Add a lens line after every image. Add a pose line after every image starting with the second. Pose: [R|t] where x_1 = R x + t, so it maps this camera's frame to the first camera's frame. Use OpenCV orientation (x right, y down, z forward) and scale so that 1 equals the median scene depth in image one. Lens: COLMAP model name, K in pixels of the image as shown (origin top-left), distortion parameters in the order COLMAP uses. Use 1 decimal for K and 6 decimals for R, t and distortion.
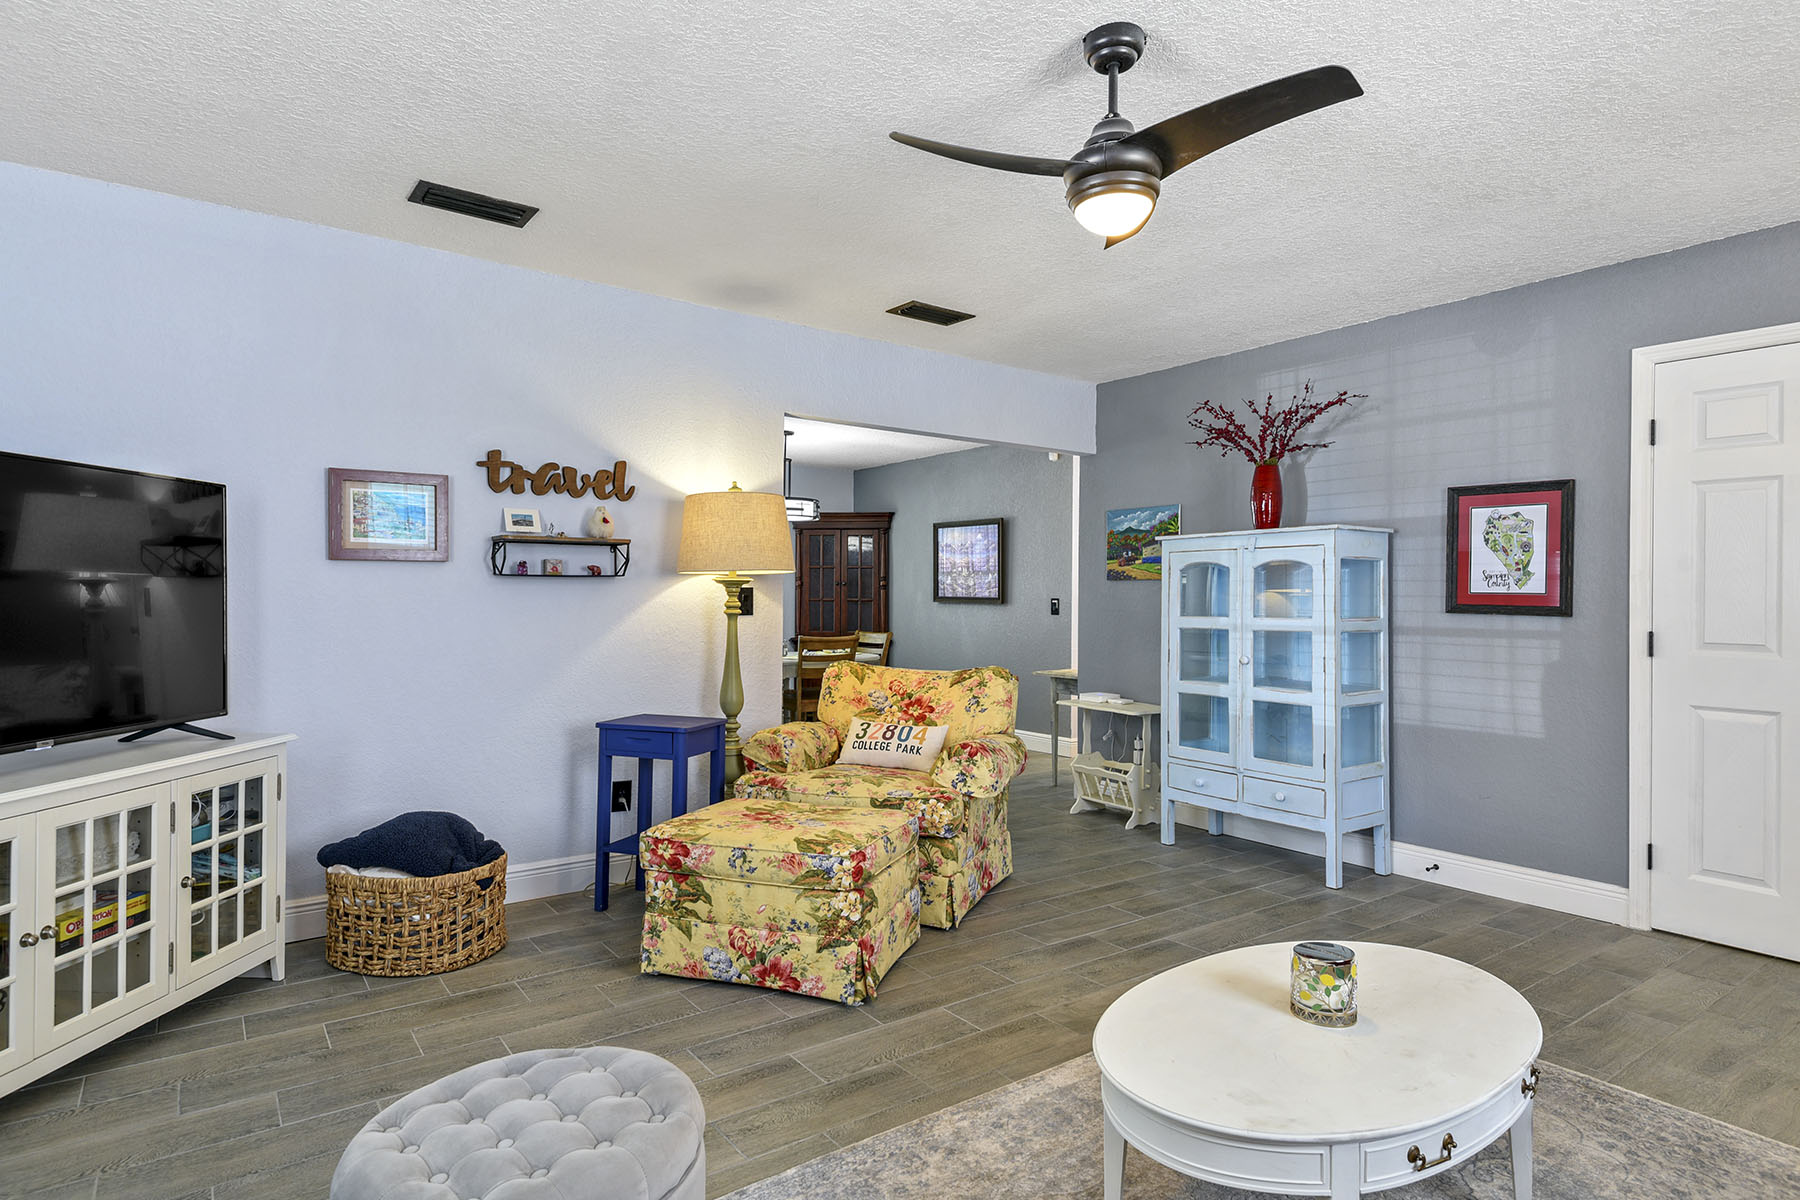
lens RADIAL K [[992.8, 0, 889.2], [0, 992.8, 594.6], [0, 0, 1]] dist [0.033231, -0.001625]
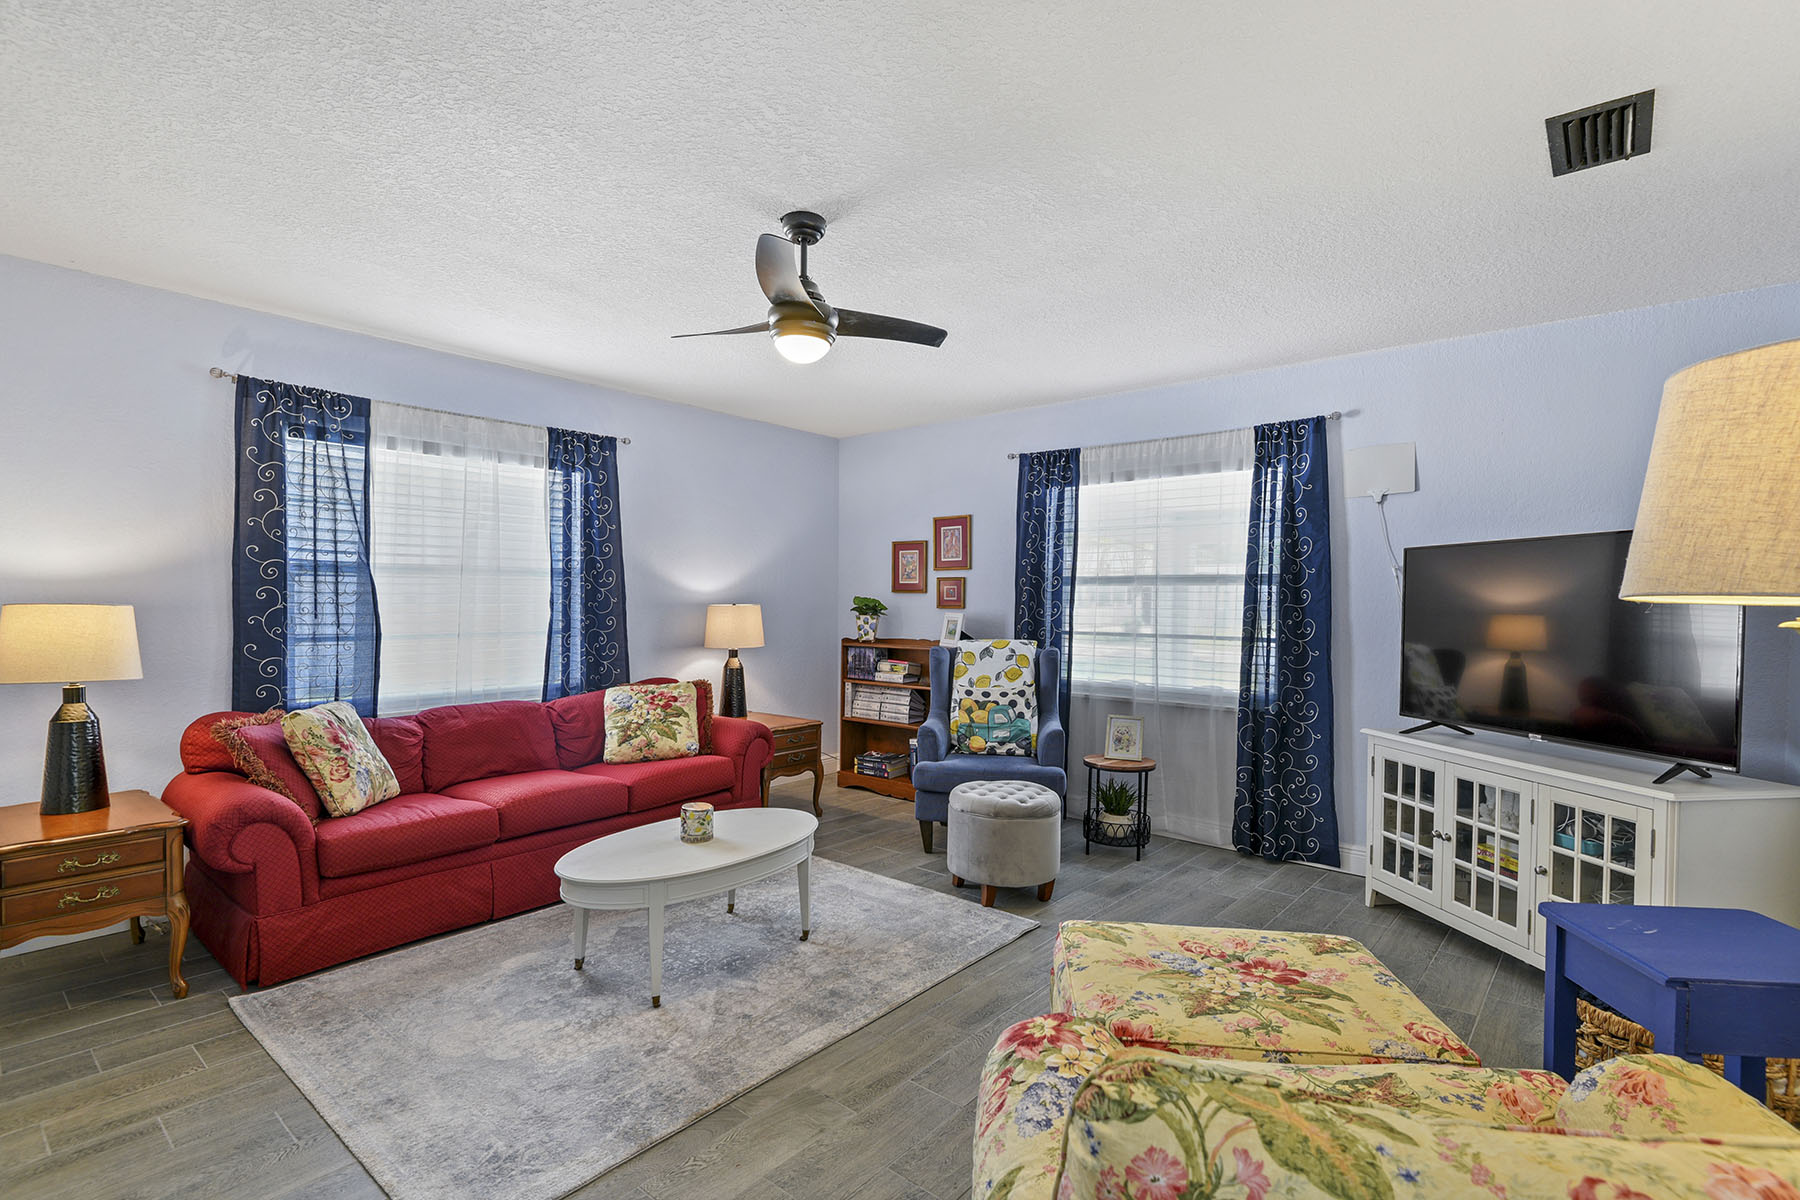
lens RADIAL K [[821.4, 0, 897.6], [0, 821.4, 617.5], [0, 0, 1]] dist [0.018929, -0.004072]
pose [[-0.970803, -0.010246, -0.239660, 0.213358], [-0.015273, 0.999700, 0.019130, -0.019189], [0.239392, 0.022231, -0.970668, 1.259744]]
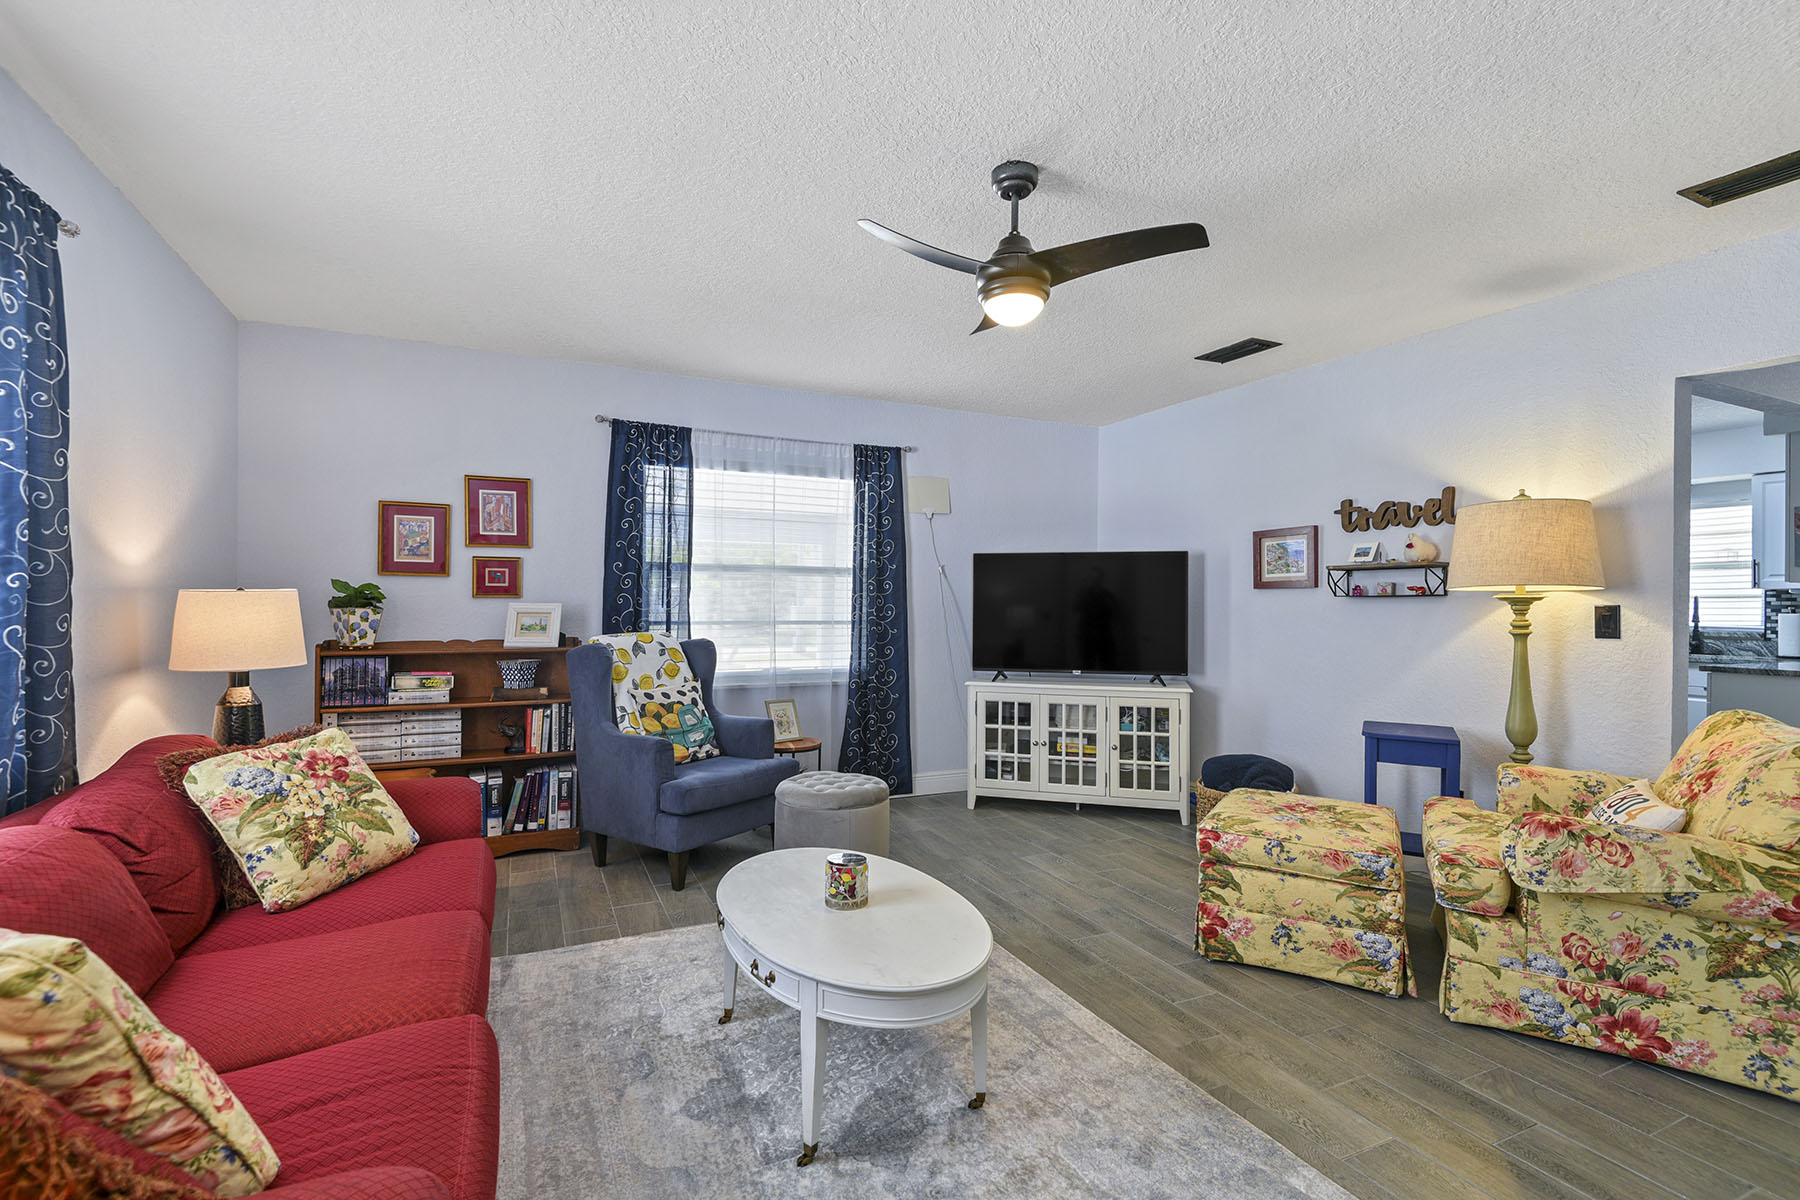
lens RADIAL K [[821.4, 0, 889.0], [0, 821.4, 601.4], [0, 0, 1]] dist [0.018929, -0.004072]
pose [[-0.196373, -0.009873, -0.980480, 0.757172], [-0.008900, 0.999926, -0.008286, 0.000880], [0.980489, 0.007099, -0.196446, 0.621269]]
